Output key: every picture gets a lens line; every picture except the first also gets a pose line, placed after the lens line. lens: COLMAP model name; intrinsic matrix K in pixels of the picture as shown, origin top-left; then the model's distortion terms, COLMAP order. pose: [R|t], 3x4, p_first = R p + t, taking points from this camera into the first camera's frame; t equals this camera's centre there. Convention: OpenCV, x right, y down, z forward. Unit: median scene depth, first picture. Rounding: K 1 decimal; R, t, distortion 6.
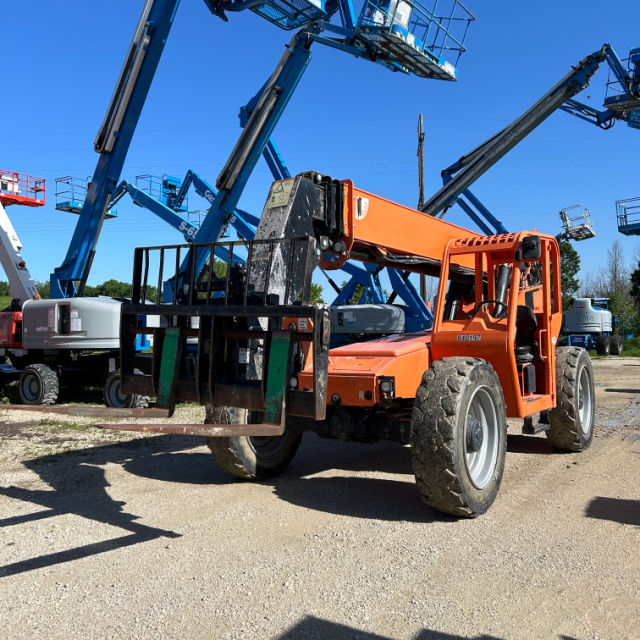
lens RADIAL K [[631.5, 0, 323.5], [0, 631.5, 317.6], [0, 0, 1]] dist [0.014534, 0.000000]
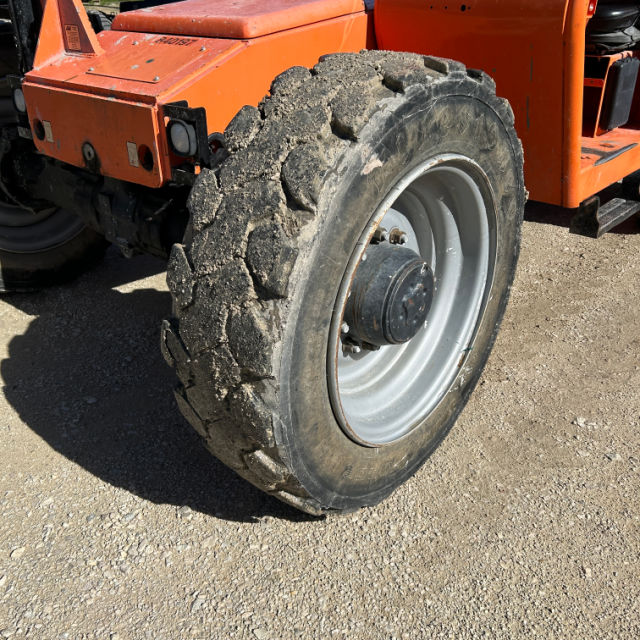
lens RADIAL K [[631.5, 0, 319.7], [0, 631.5, 323.3], [0, 0, 1]] dist [0.014534, 0.000000]
pose [[0.993595, 0.058391, -0.096748, 0.231491], [-0.002128, 0.865670, 0.500611, 0.023837], [0.112983, -0.497199, 0.860249, 0.701883]]
